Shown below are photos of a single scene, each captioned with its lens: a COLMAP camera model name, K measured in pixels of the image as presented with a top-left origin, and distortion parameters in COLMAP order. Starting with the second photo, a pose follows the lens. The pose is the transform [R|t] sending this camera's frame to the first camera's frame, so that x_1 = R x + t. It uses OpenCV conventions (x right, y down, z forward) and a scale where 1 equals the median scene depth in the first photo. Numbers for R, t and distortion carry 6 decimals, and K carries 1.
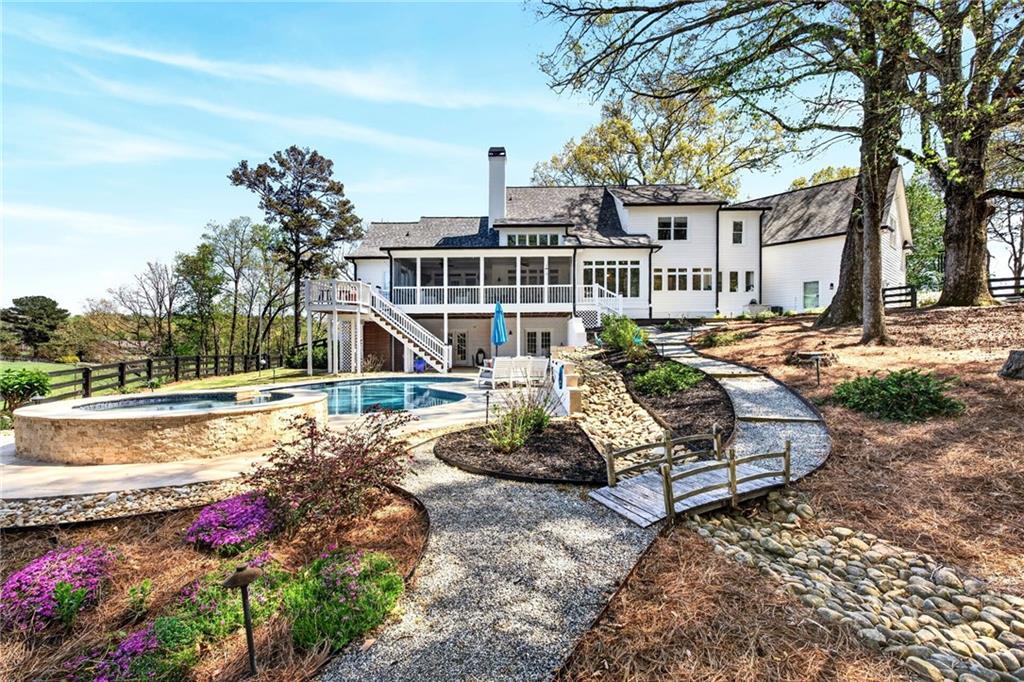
lens RADIAL K [[456.6, 0, 501.2], [0, 456.6, 348.6], [0, 0, 1]] dist [-0.004595, 0.001138]
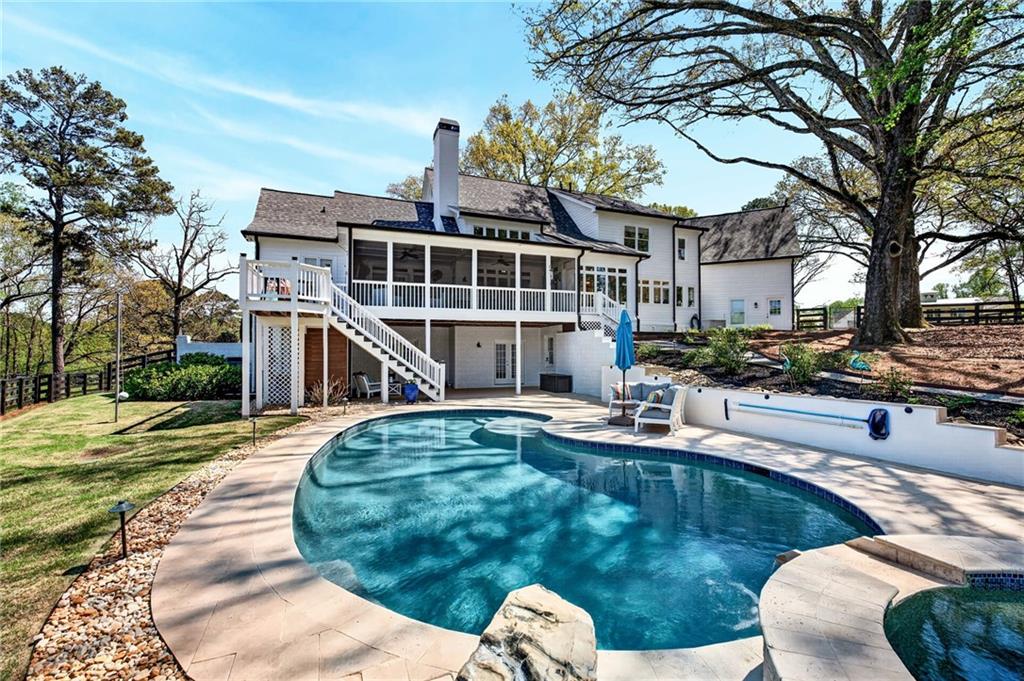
lens RADIAL K [[456.6, 0, 517.6], [0, 456.6, 343.1], [0, 0, 1]] dist [-0.004595, 0.001138]
pose [[0.909094, 0.007621, 0.416521, -0.258414], [0.002642, 0.999707, -0.024059, -0.017856], [-0.416582, 0.022972, 0.908808, 0.225339]]
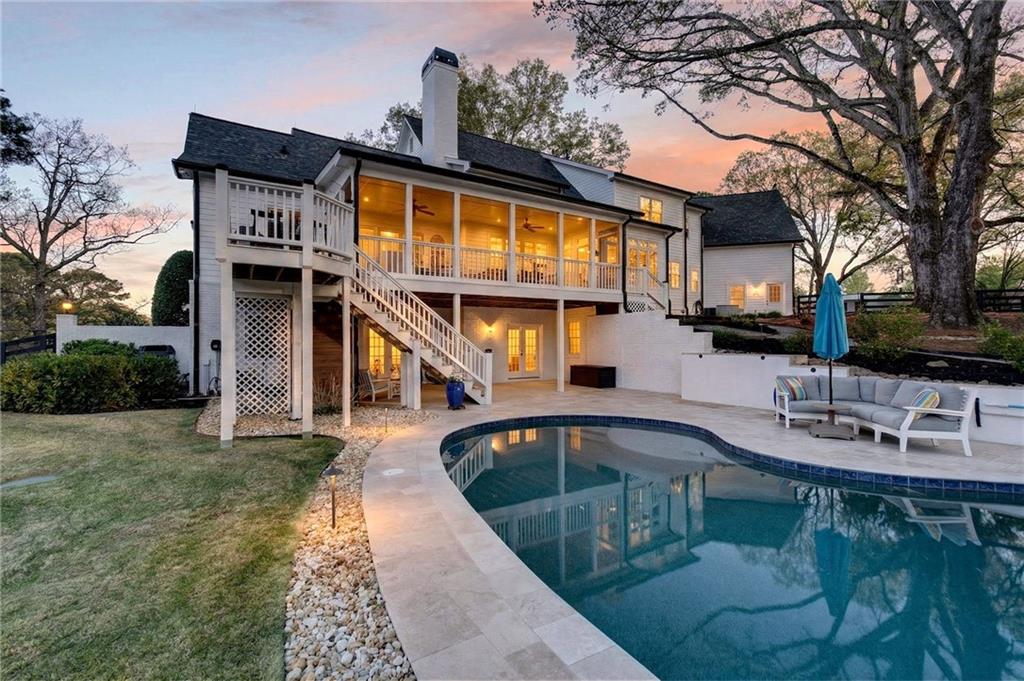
lens RADIAL K [[456.6, 0, 512.4], [0, 456.6, 339.3], [0, 0, 1]] dist [-0.004595, 0.001138]
pose [[0.822389, 0.004383, 0.568909, -0.330371], [0.003606, 0.999910, -0.012916, -0.012601], [-0.568914, 0.012673, 0.822299, 0.438171]]
